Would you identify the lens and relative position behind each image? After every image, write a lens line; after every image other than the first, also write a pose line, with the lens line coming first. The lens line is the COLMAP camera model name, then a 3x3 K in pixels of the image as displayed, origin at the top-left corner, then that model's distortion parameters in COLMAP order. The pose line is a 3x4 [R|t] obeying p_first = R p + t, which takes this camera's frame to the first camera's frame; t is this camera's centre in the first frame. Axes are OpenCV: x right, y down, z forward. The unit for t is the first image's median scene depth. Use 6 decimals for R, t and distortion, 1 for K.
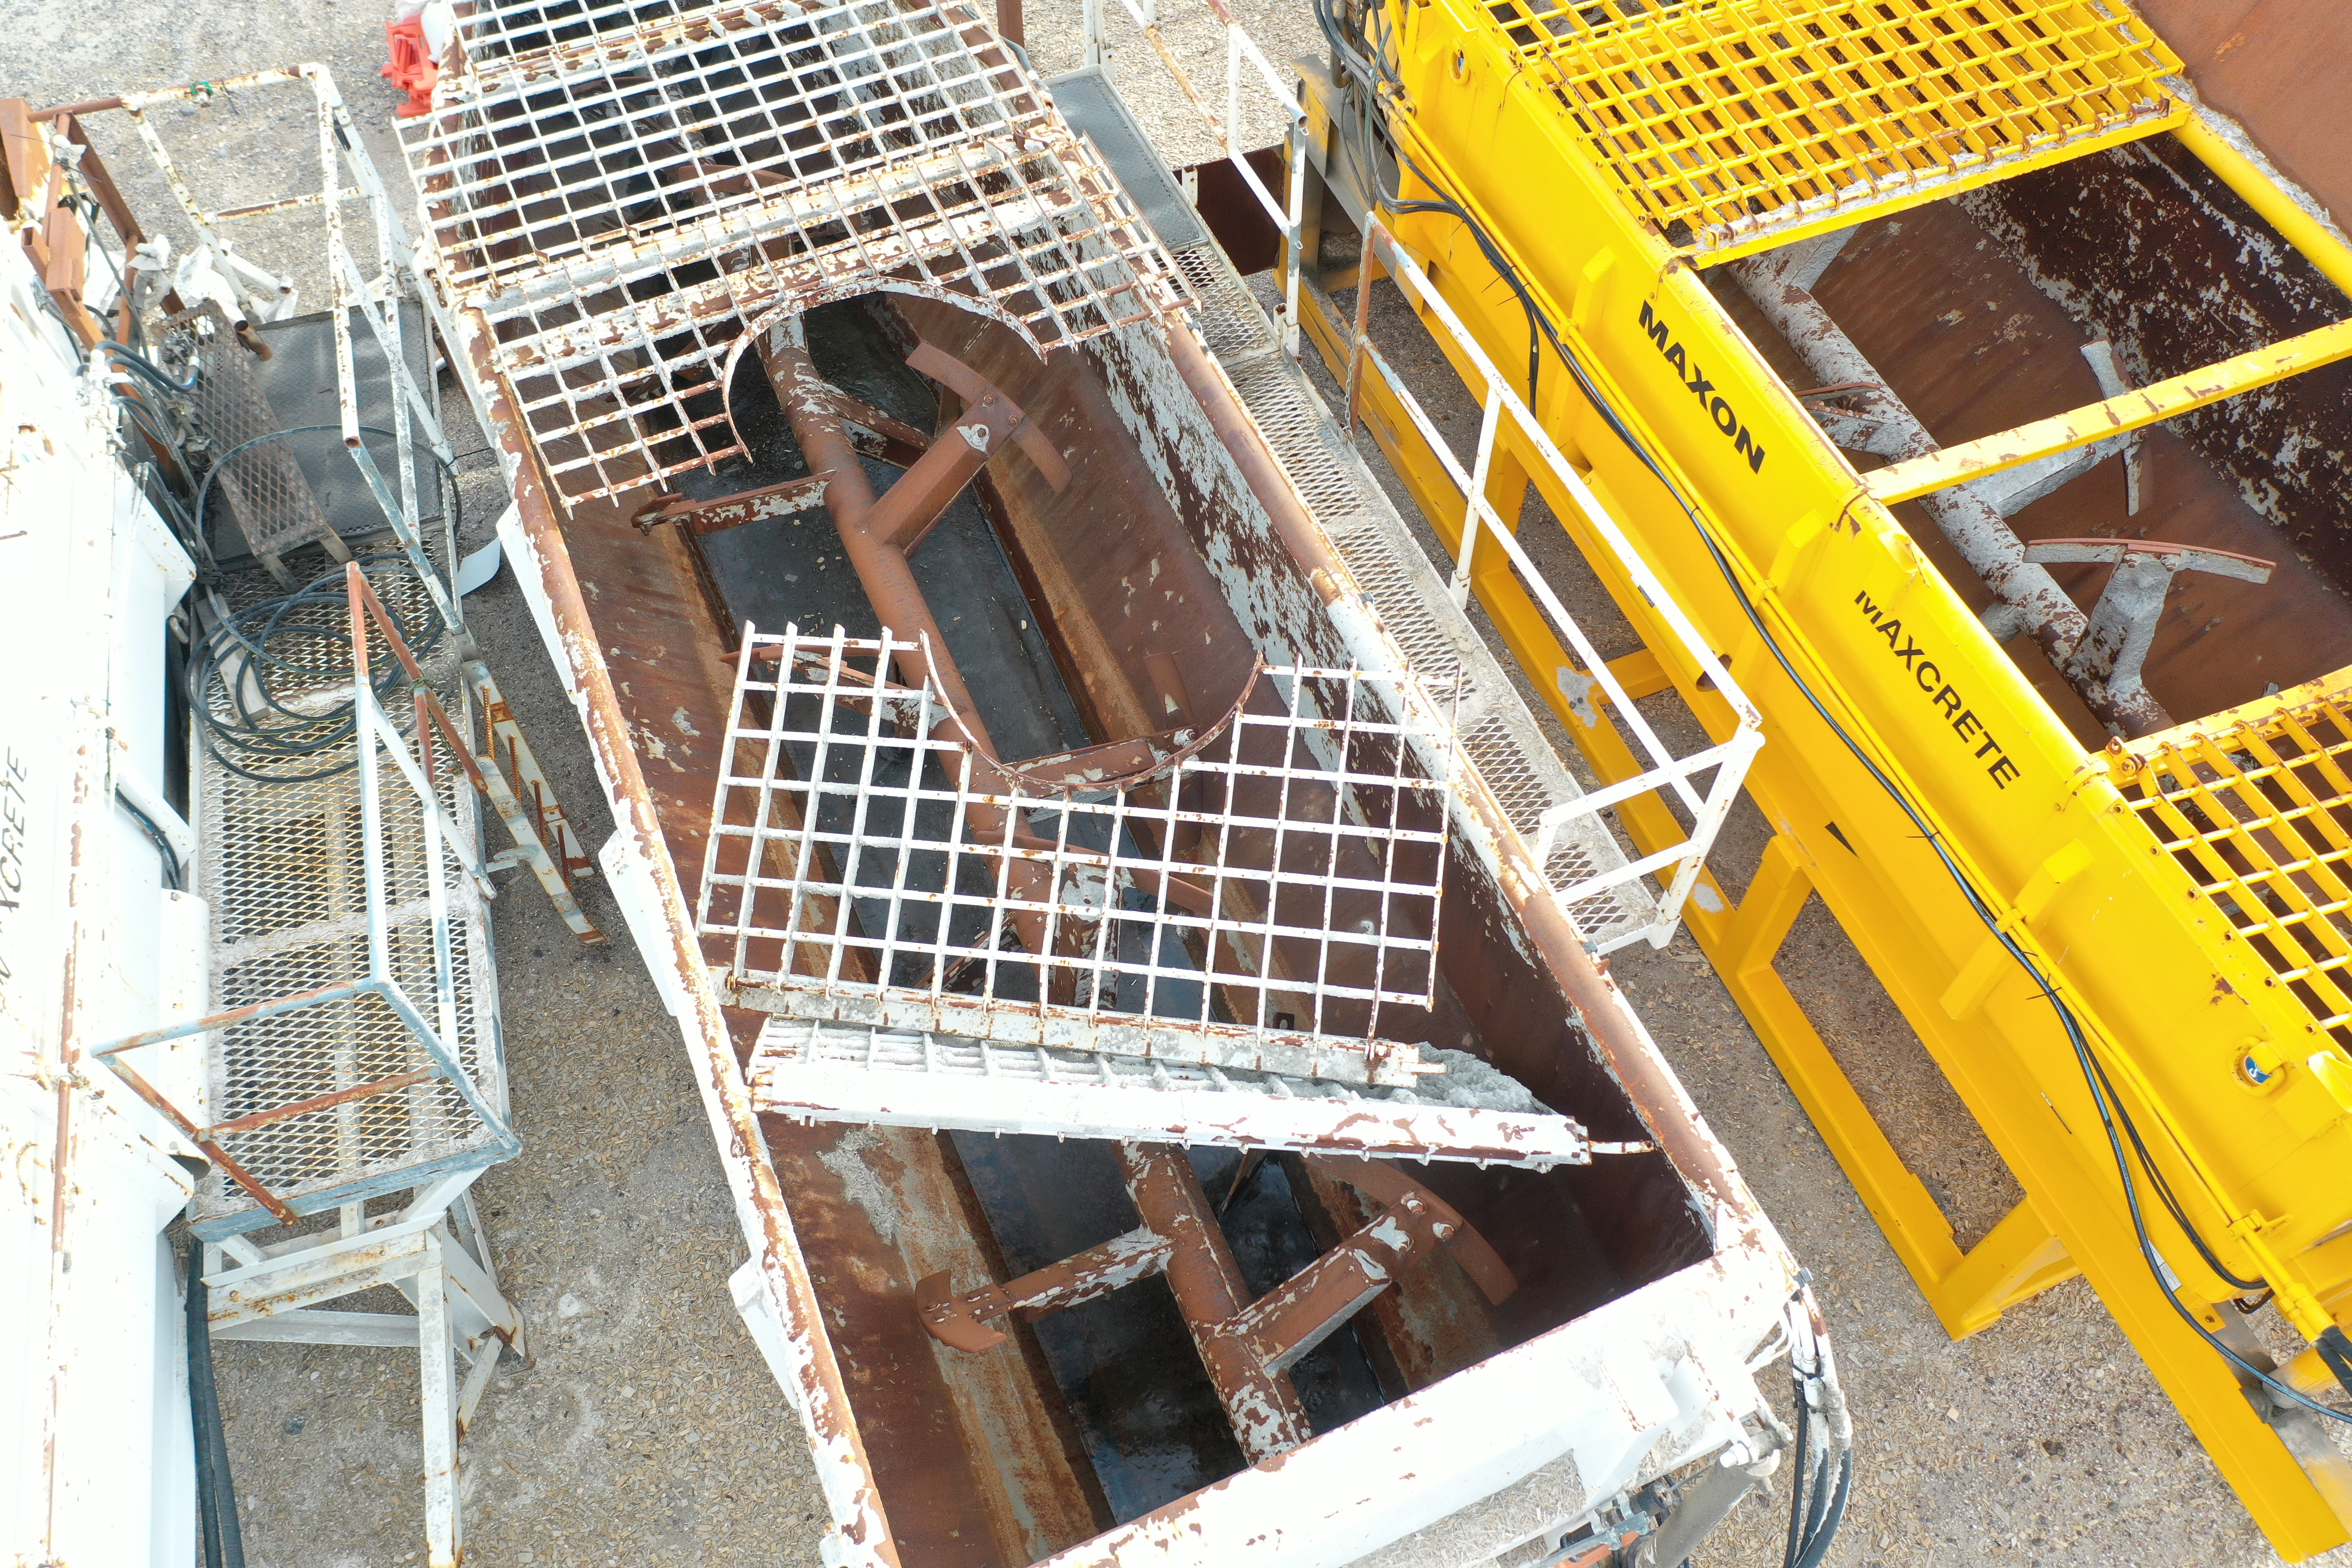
lens RADIAL K [[1885.1, 0, 1176.9], [0, 1885.1, 788.8], [0, 0, 1]] dist [0.011325, 0.004073]
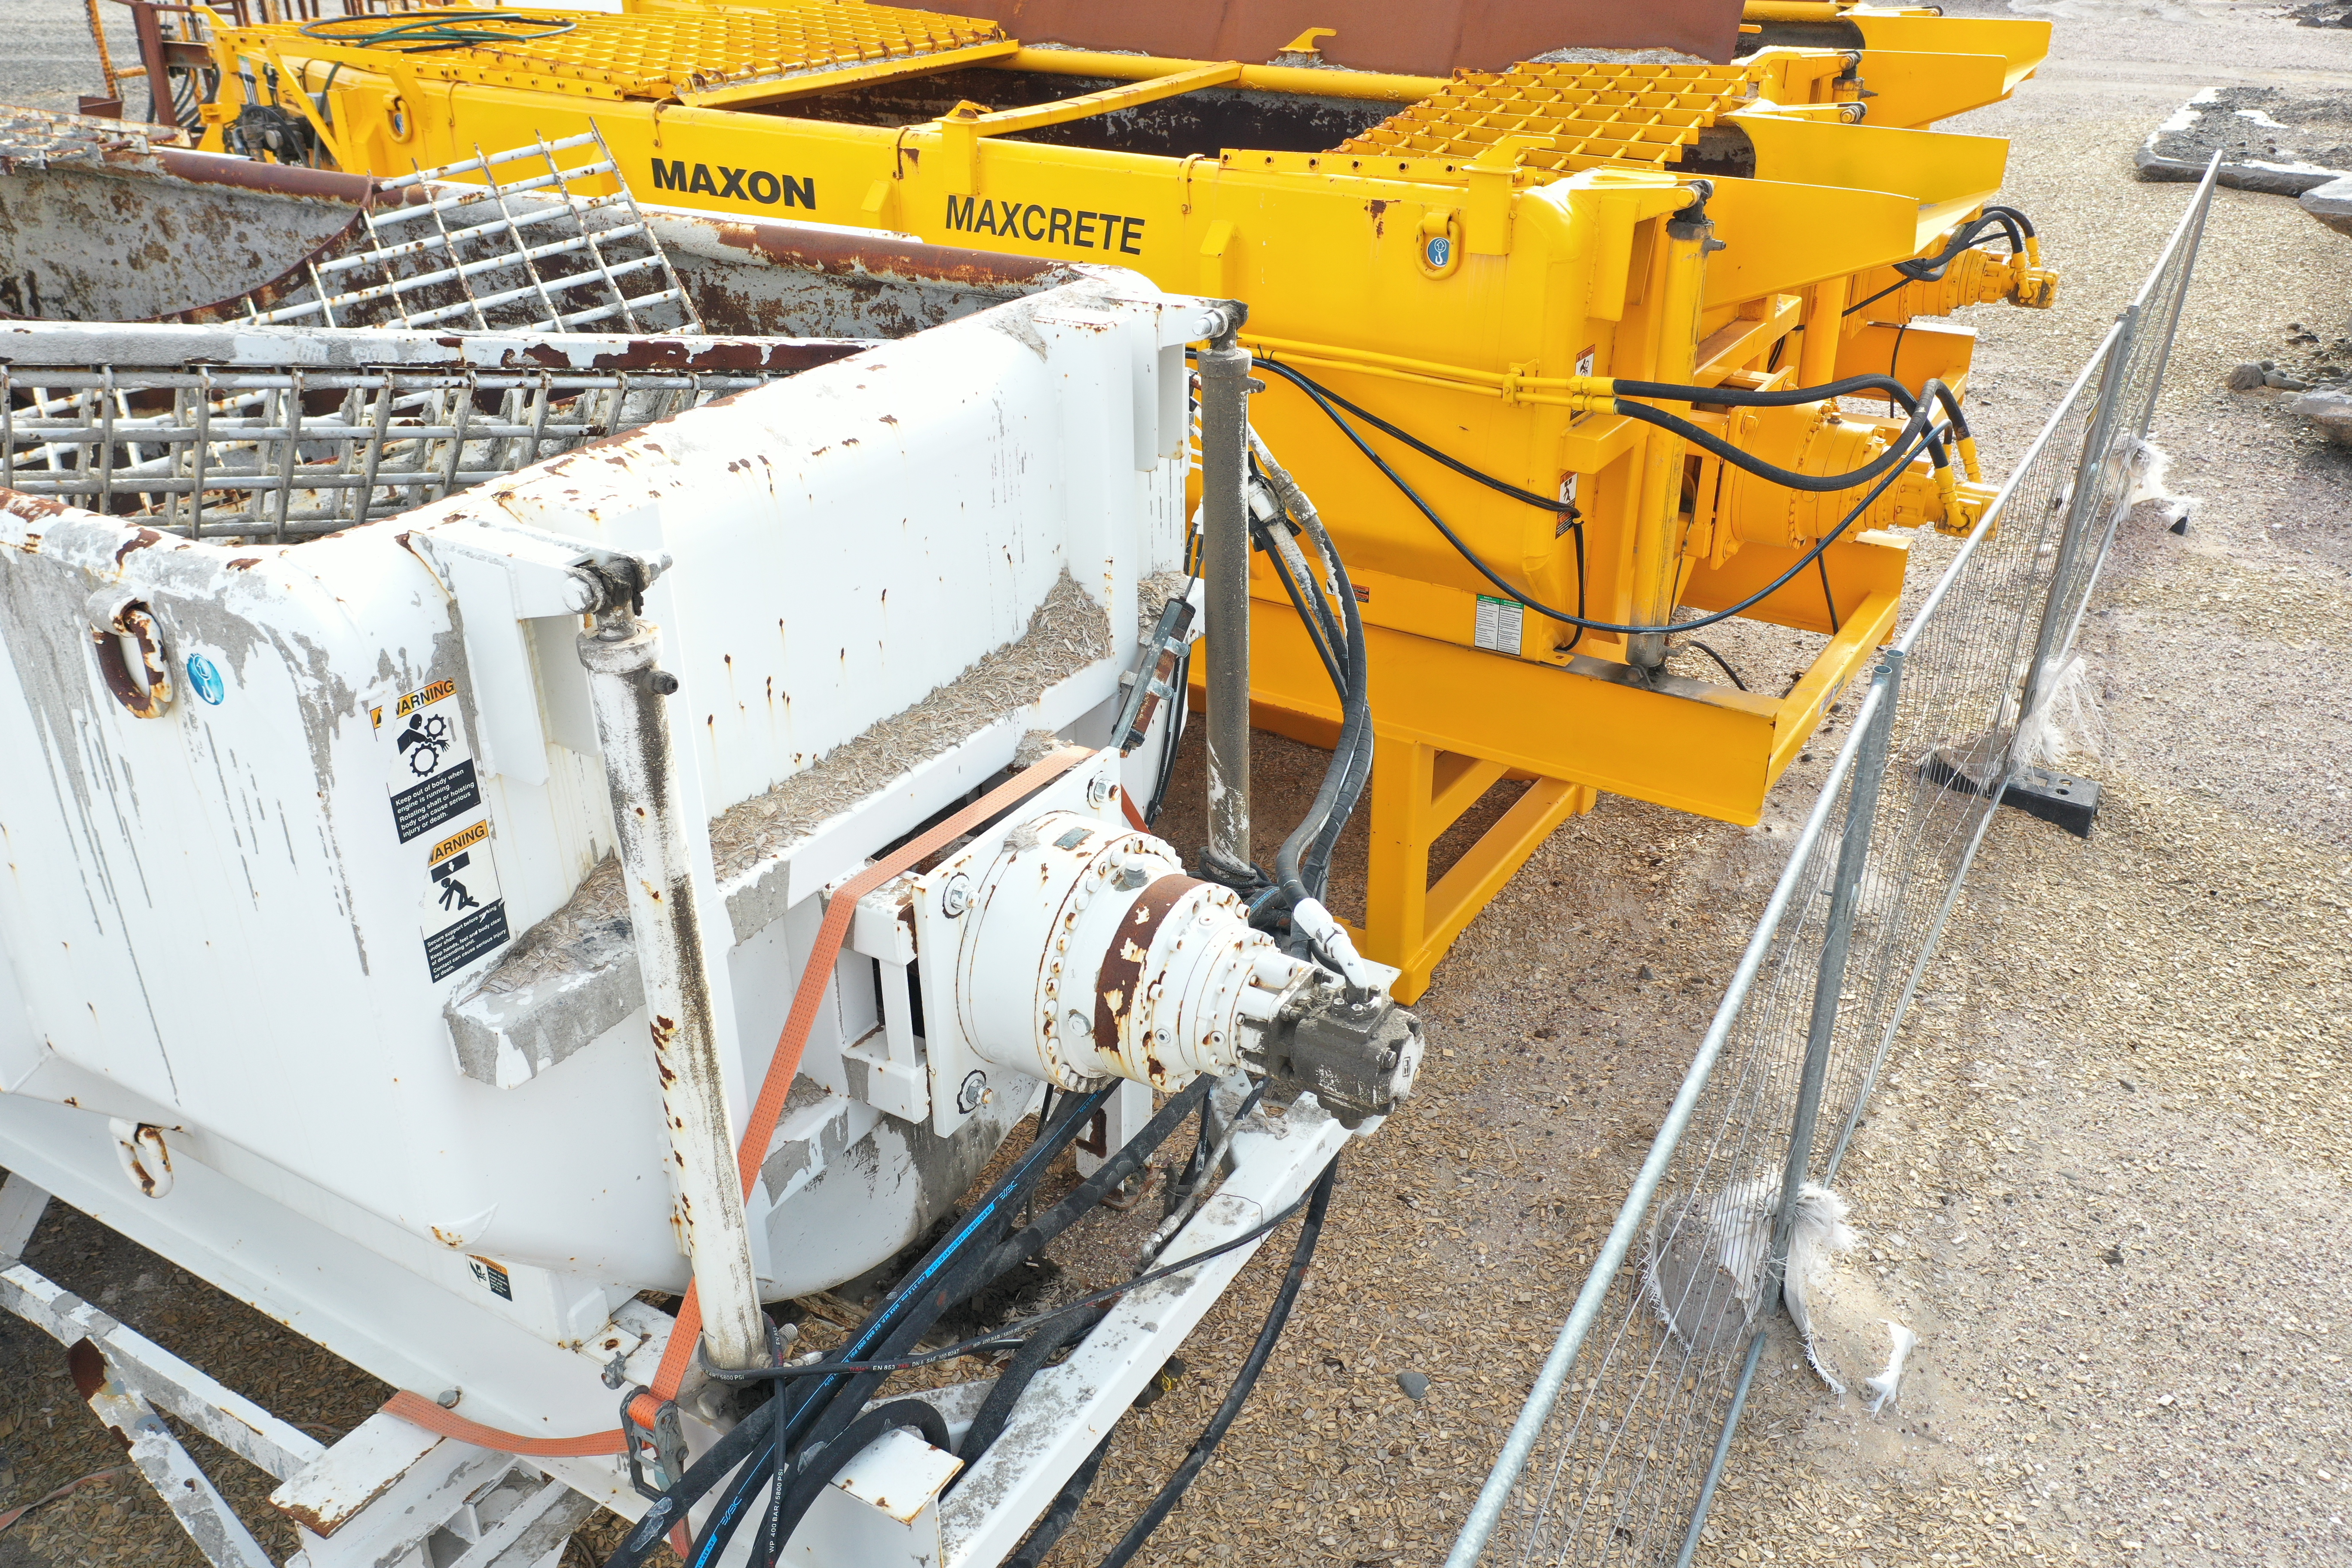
lens RADIAL K [[1885.1, 0, 1185.0], [0, 1885.1, 789.0], [0, 0, 1]] dist [0.011325, 0.004073]
pose [[0.813455, -0.275683, 0.512142, -0.134296], [0.489284, 0.800432, -0.346280, 0.490113], [-0.314471, 0.532266, 0.786003, 0.248293]]
